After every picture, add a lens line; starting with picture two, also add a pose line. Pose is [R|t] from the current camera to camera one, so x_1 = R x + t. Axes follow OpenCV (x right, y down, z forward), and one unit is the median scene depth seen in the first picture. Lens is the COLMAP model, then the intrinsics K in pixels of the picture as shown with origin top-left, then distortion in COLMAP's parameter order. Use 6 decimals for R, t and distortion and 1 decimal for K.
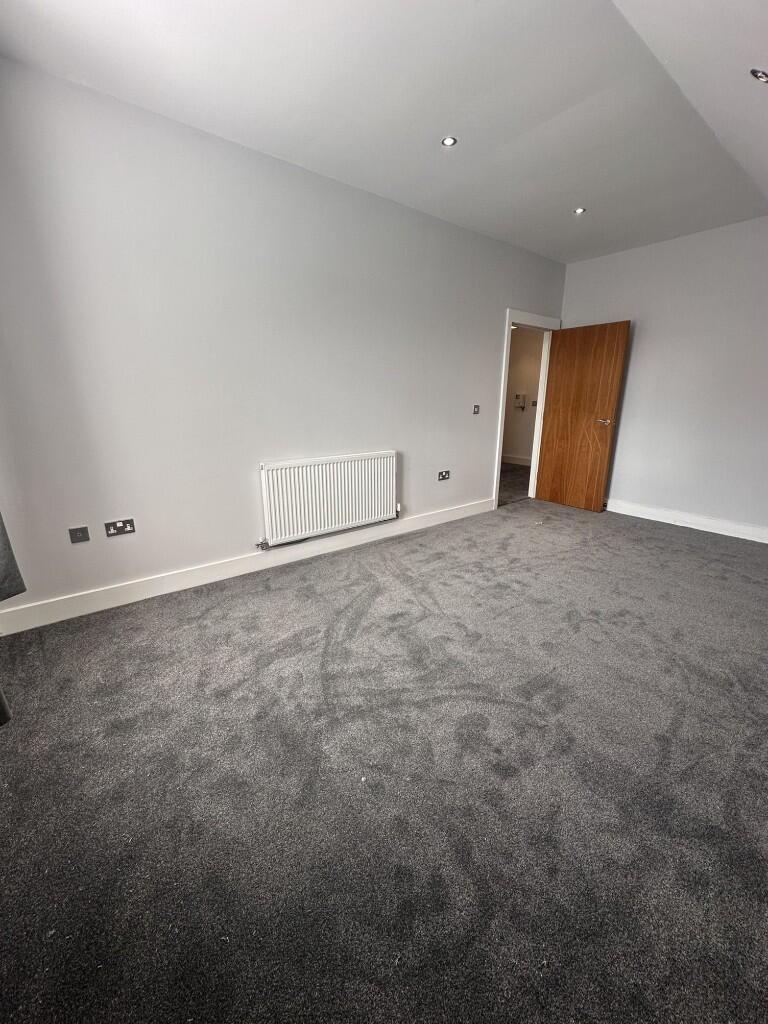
lens RADIAL K [[412.7, 0, 384.0], [0, 412.7, 512.0], [0, 0, 1]] dist [-0.001709, -0.000051]
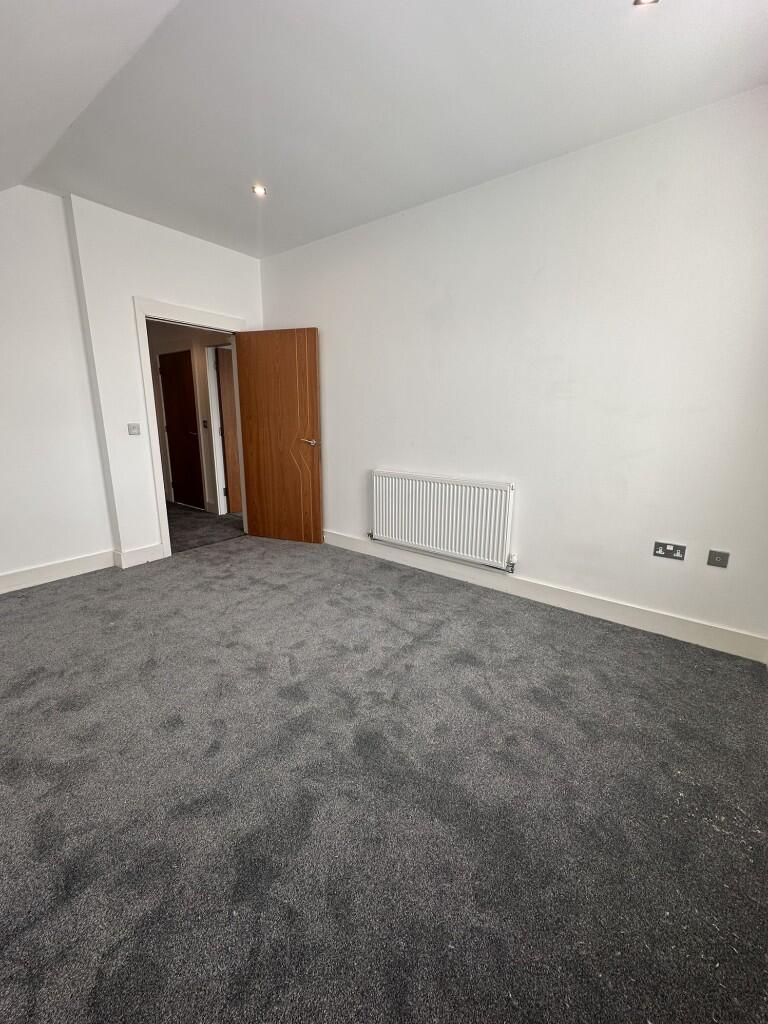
lens RADIAL K [[412.7, 0, 384.0], [0, 412.7, 512.0], [0, 0, 1]] dist [-0.001709, -0.000051]
pose [[0.225960, 0.217052, -0.949647, 0.109912], [-0.262610, 0.952342, 0.155183, -0.023718], [0.938072, 0.214321, 0.272191, 0.088292]]
